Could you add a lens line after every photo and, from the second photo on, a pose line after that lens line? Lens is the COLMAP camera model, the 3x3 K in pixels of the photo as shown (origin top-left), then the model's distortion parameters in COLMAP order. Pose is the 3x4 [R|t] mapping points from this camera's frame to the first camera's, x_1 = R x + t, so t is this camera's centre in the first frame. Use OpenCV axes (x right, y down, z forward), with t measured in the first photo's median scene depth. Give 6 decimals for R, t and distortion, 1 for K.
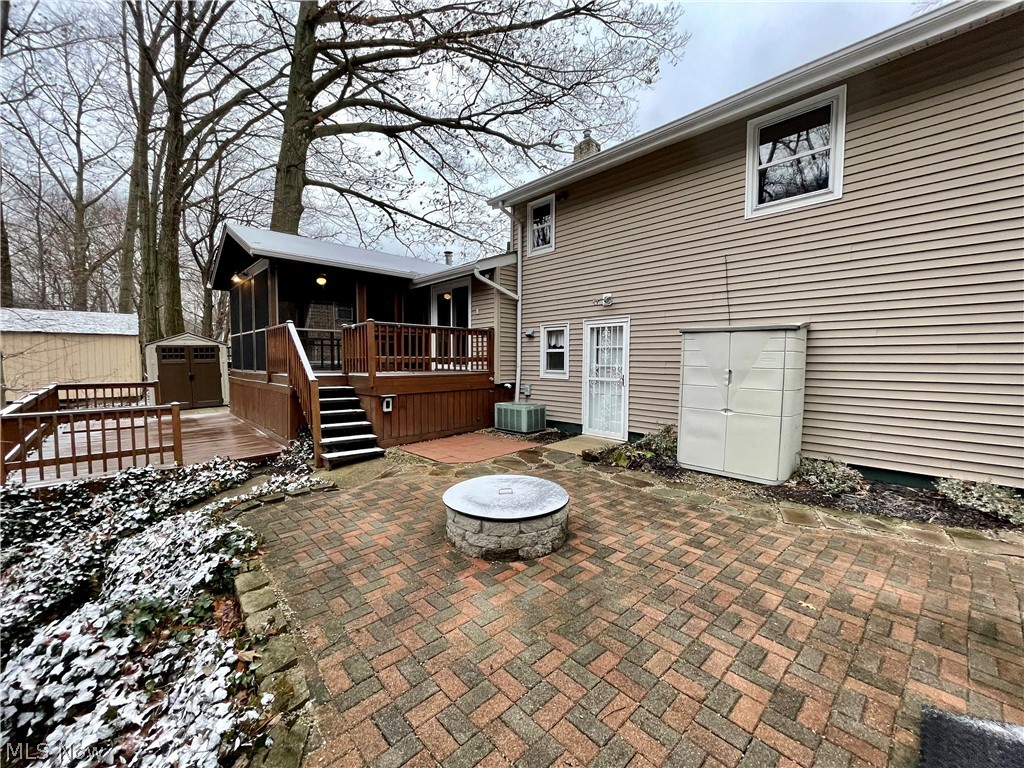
lens RADIAL K [[411.7, 0, 510.7], [0, 411.7, 379.8], [0, 0, 1]] dist [0.000210, -0.001654]
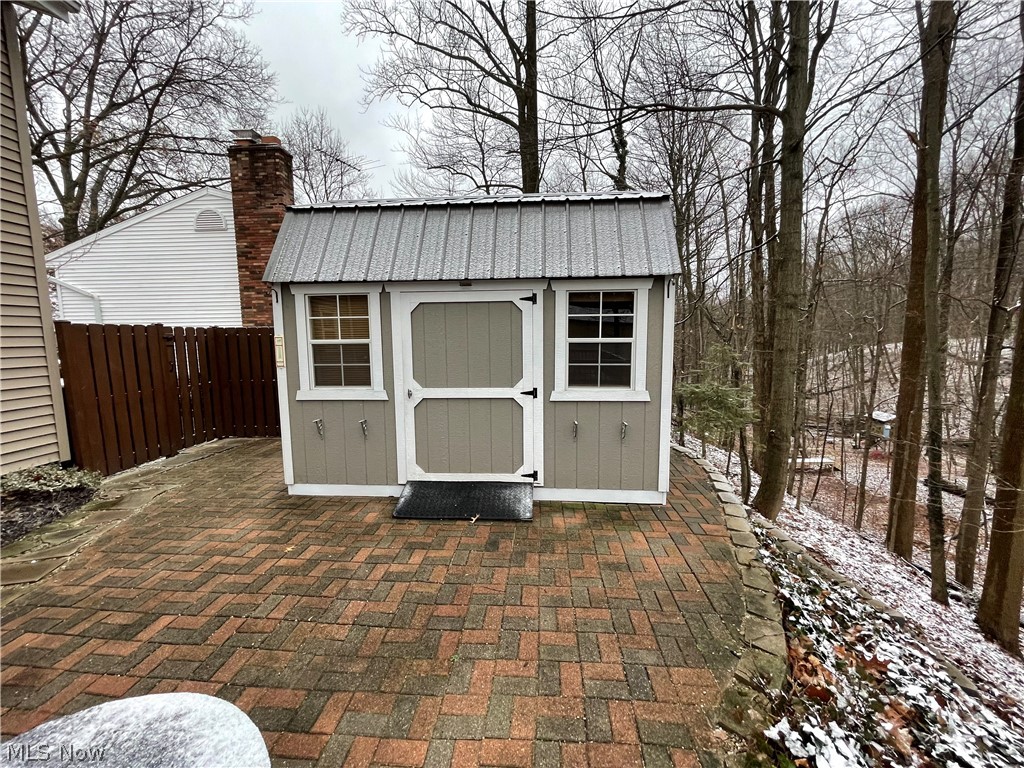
lens RADIAL K [[411.7, 0, 511.9], [0, 411.7, 387.5], [0, 0, 1]] dist [0.000210, -0.001654]
pose [[-0.693669, -0.081095, 0.715715, -0.249684], [0.046433, 0.986541, 0.156783, -0.030211], [-0.718796, 0.141988, -0.680567, 0.606298]]
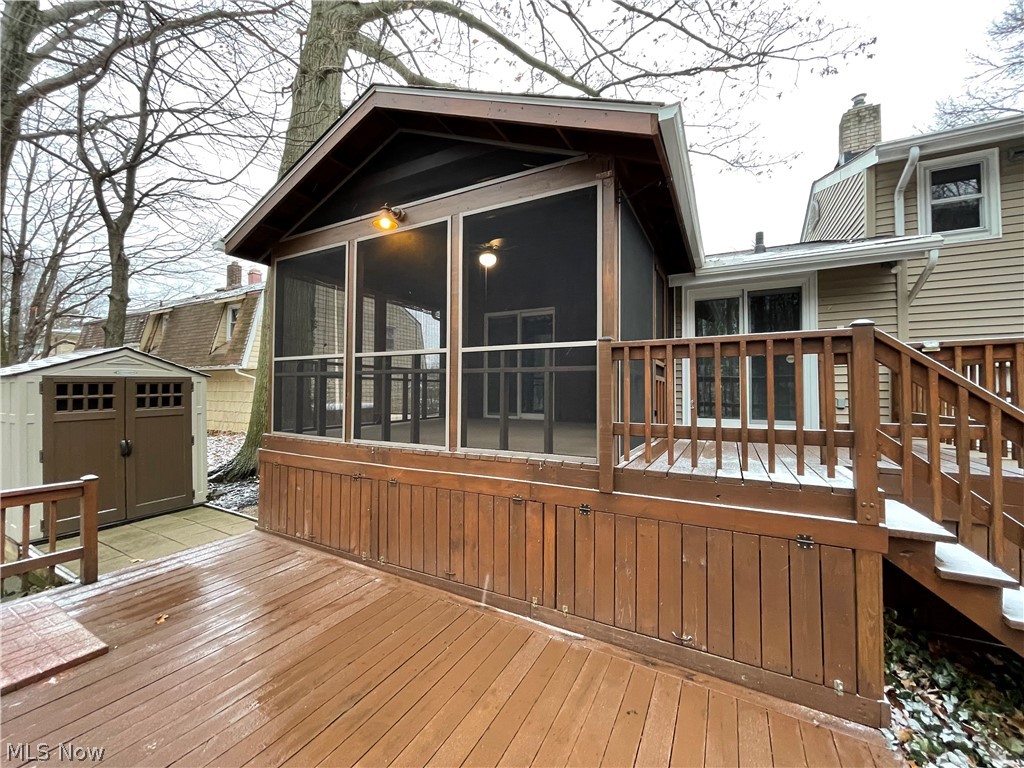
lens RADIAL K [[411.7, 0, 508.4], [0, 411.7, 380.2], [0, 0, 1]] dist [0.000210, -0.001654]
pose [[0.949554, 0.015577, 0.313217, -1.167530], [0.009126, 0.996970, -0.077247, -0.094468], [-0.313471, 0.076208, 0.946535, 1.002640]]
